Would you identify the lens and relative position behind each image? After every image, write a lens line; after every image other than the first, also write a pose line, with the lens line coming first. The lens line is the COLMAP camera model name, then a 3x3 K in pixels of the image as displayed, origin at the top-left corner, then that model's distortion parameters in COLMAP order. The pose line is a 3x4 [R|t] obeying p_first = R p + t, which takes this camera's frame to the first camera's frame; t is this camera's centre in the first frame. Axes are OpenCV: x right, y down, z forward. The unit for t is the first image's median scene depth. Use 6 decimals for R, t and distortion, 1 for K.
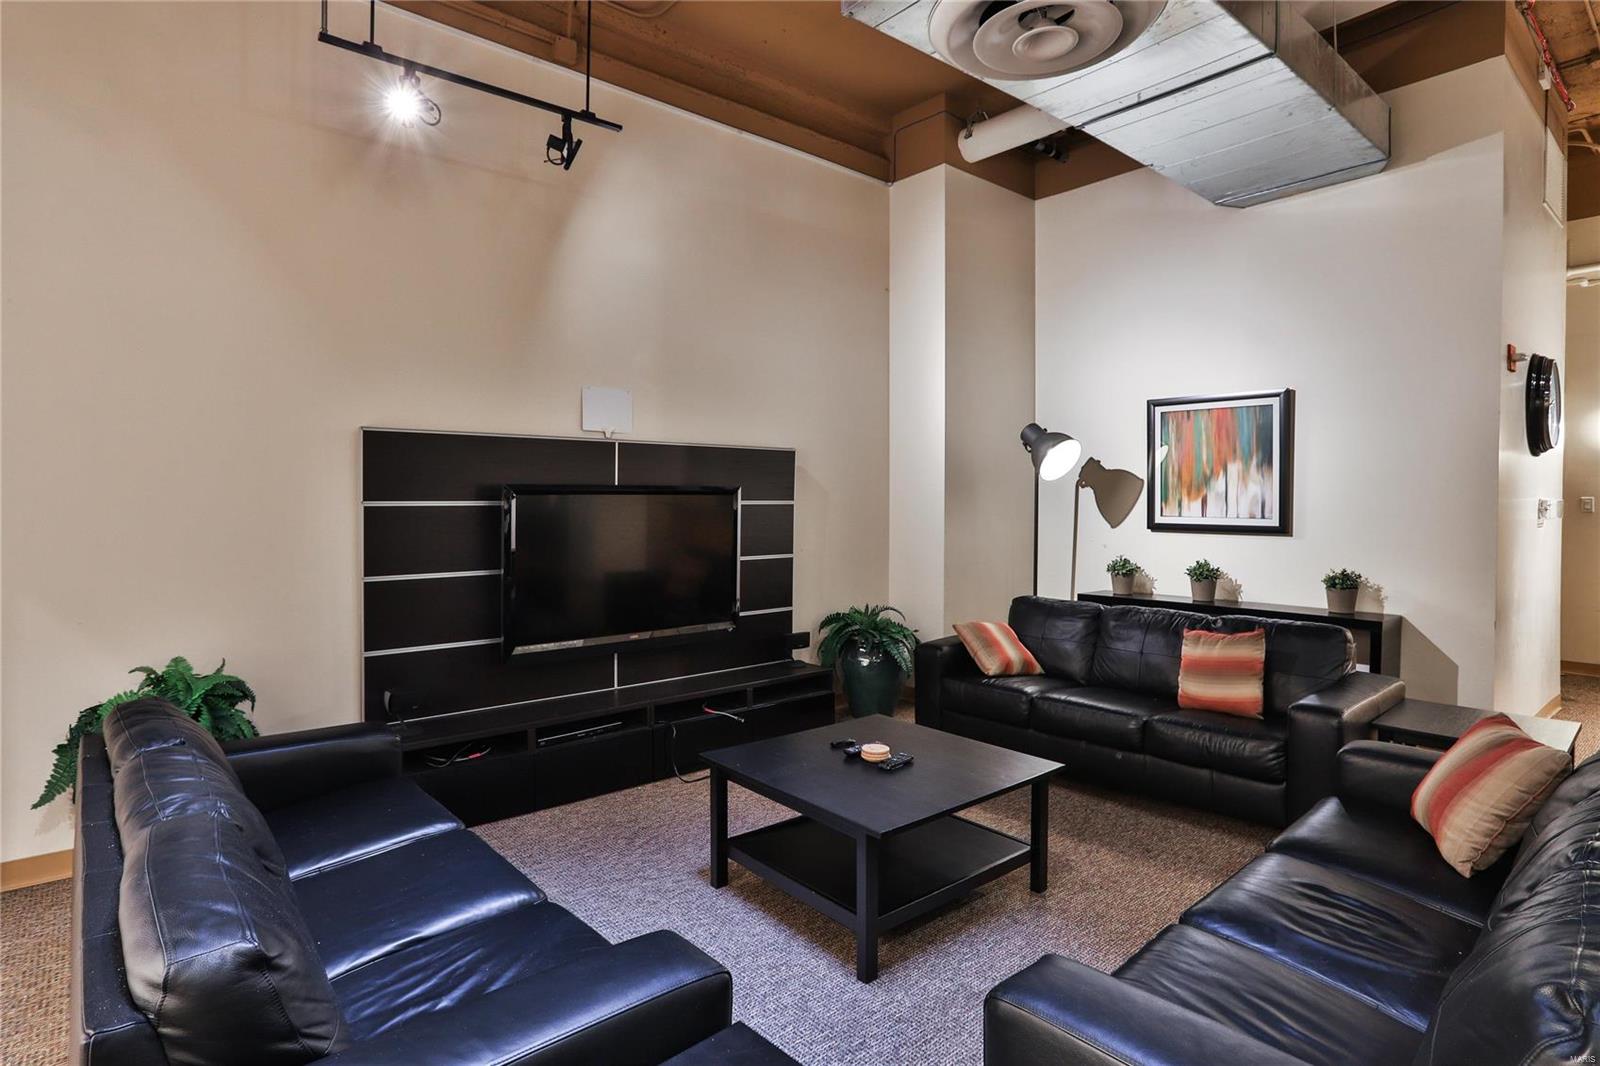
lens RADIAL K [[838.4, 0, 813.1], [0, 838.4, 510.6], [0, 0, 1]] dist [-0.048653, 0.025260]
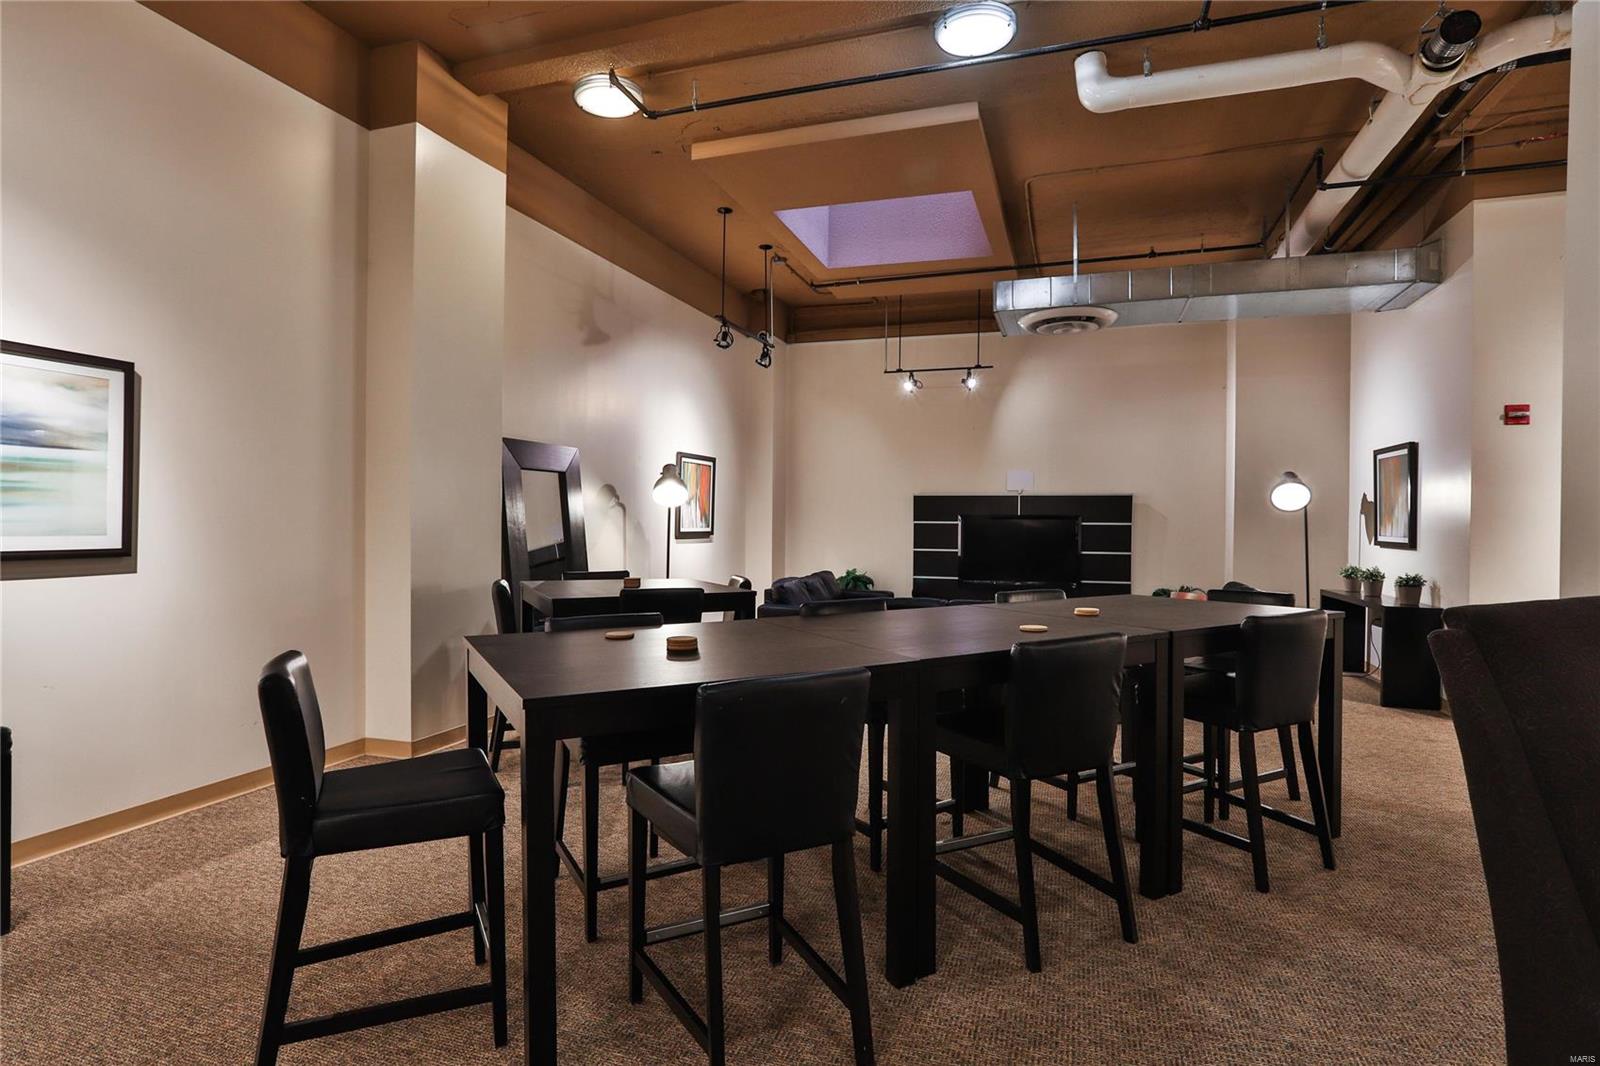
lens RADIAL K [[838.4, 0, 795.3], [0, 838.4, 526.5], [0, 0, 1]] dist [-0.048653, 0.025260]
pose [[0.505752, 0.008789, -0.862634, 1.228267], [-0.018357, 0.999831, -0.000575, 0.010921], [0.862484, 0.016126, 0.505828, -0.556949]]
